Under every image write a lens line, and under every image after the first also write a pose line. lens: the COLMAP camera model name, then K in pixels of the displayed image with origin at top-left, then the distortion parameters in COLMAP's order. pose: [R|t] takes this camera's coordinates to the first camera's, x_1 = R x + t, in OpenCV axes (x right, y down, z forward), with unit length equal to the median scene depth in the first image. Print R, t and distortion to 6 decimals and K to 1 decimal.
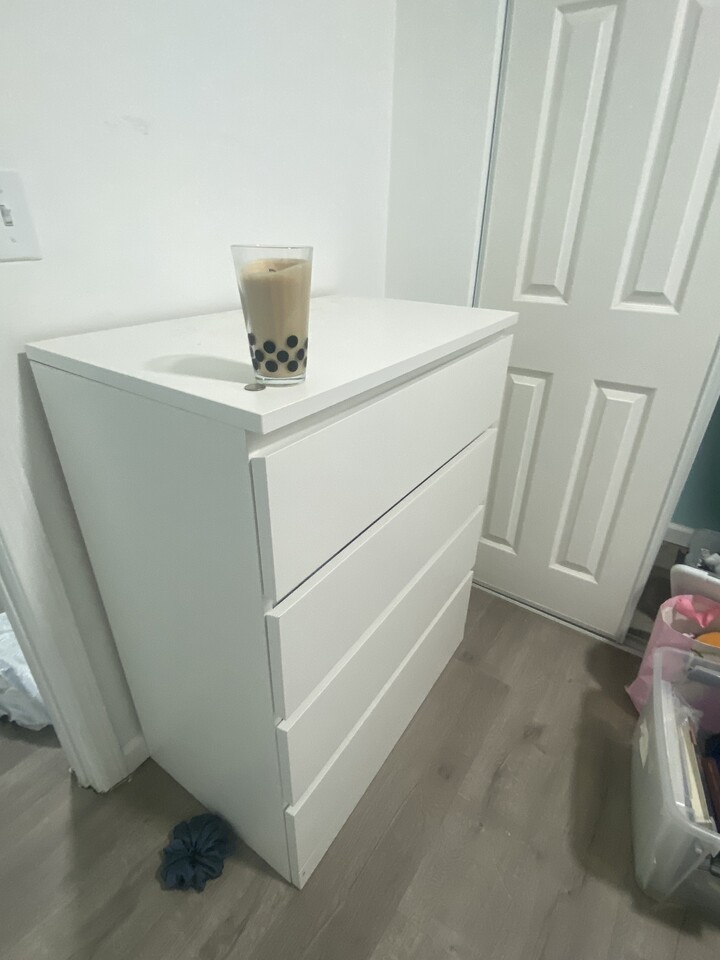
lens RADIAL K [[478.2, 0, 360.0], [0, 478.2, 480.0], [0, 0, 1]] dist [0.000299, -0.013840]
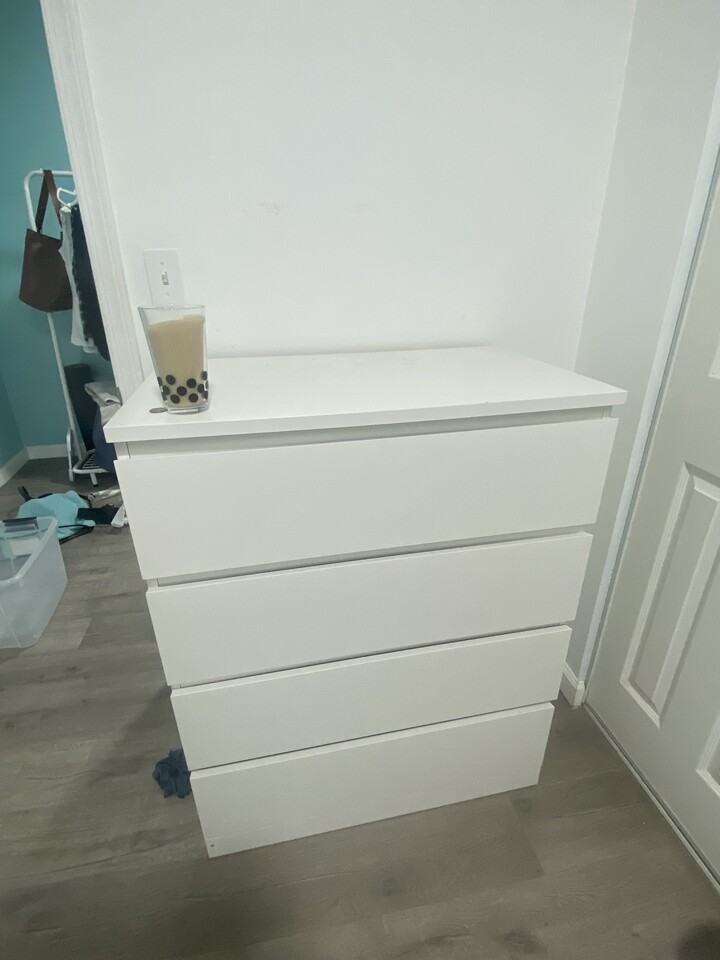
lens RADIAL K [[478.2, 0, 360.0], [0, 478.2, 480.0], [0, 0, 1]] dist [0.000299, -0.013840]
pose [[0.712534, 0.262062, -0.650860, 0.578858], [-0.303157, 0.951561, 0.051253, -0.138307], [0.632765, 0.160794, 0.757465, 0.216219]]
